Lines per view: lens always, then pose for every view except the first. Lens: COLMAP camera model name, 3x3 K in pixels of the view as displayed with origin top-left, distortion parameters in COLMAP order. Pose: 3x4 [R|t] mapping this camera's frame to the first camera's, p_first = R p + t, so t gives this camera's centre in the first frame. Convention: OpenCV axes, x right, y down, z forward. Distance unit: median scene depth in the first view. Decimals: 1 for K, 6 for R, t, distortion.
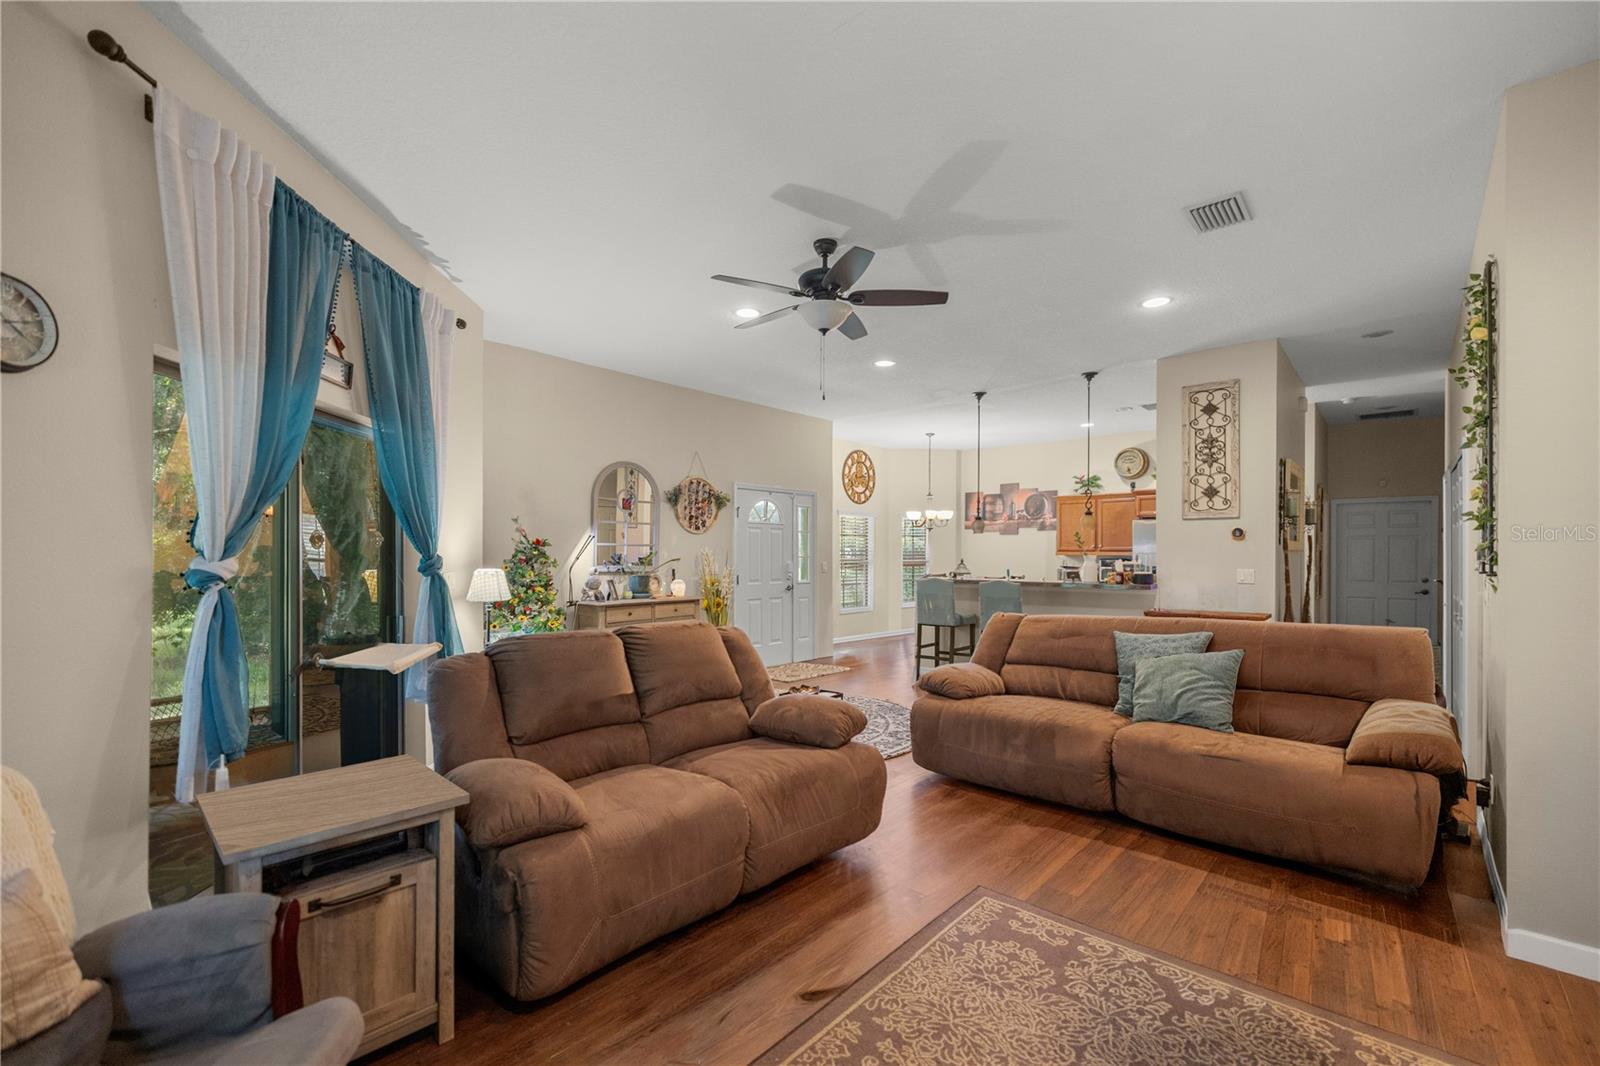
lens RADIAL K [[686.6, 0, 799.2], [0, 686.6, 544.7], [0, 0, 1]] dist [-0.000023, 0.000118]
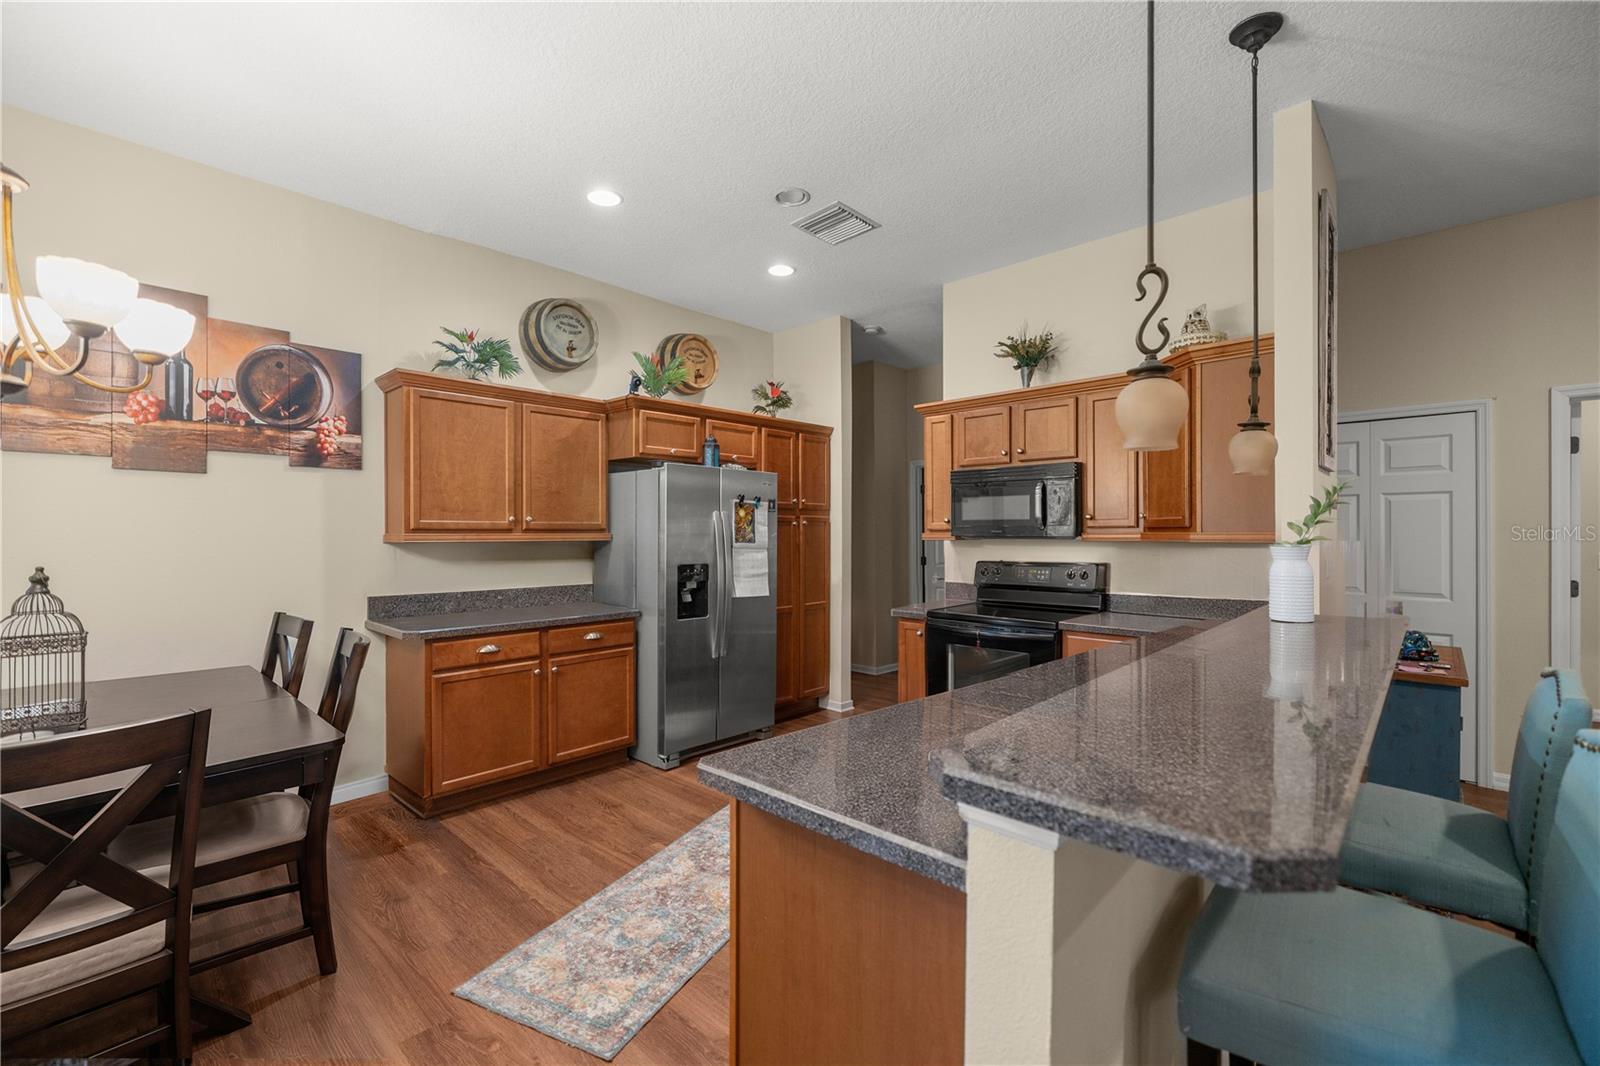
lens RADIAL K [[686.6, 0, 799.9], [0, 686.6, 534.4], [0, 0, 1]] dist [-0.000023, 0.000118]
pose [[0.036971, 0.002586, 0.999313, 0.043519], [-0.006517, 0.999976, -0.002346, 0.009520], [-0.999295, -0.006426, 0.036987, 0.759183]]
